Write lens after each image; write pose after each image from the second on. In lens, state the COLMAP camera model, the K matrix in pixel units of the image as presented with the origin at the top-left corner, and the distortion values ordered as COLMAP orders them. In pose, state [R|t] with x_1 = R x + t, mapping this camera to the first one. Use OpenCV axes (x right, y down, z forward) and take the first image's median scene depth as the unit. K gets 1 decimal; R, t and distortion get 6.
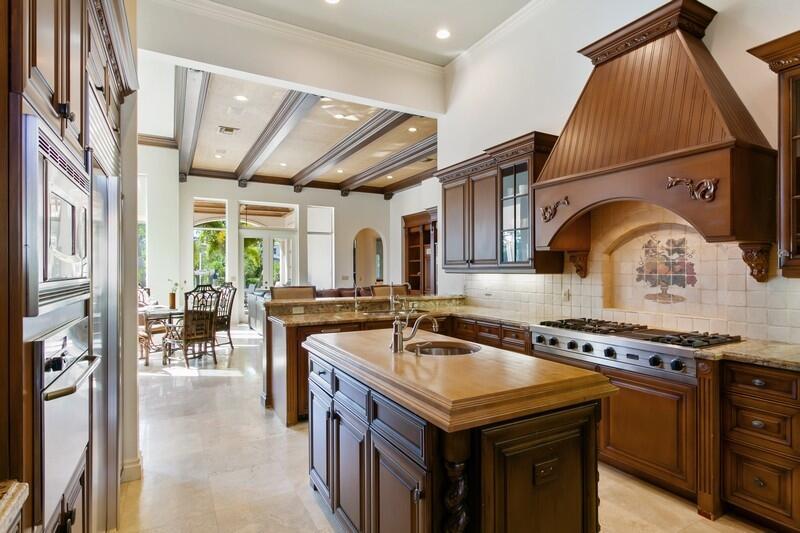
lens RADIAL K [[424.5, 0, 400.0], [0, 424.5, 266.5], [0, 0, 1]] dist [-0.002021, -0.000090]
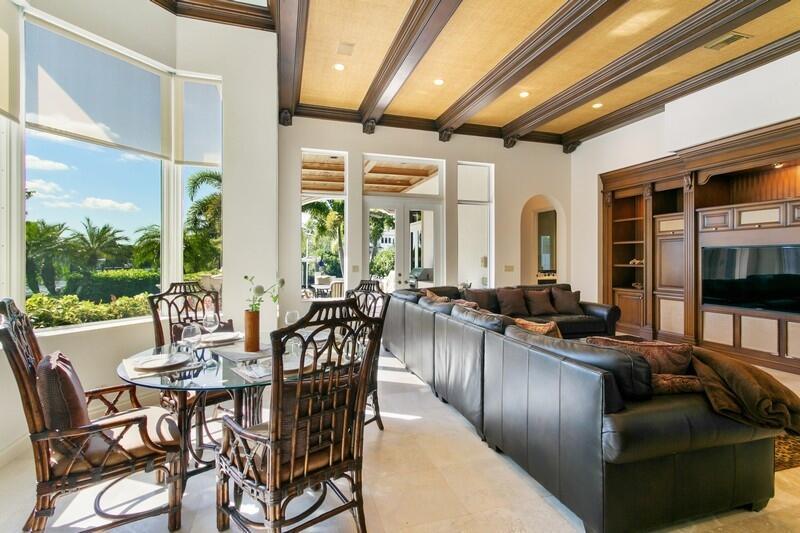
lens RADIAL K [[386.8, 0, 401.3], [0, 386.8, 256.0], [0, 0, 1]] dist [0.002203, 0.000296]
pose [[0.980342, 0.001755, -0.197300, -0.186922], [-0.001042, 0.999993, 0.003717, 0.005387], [0.197305, -0.003438, 0.980336, 0.383437]]
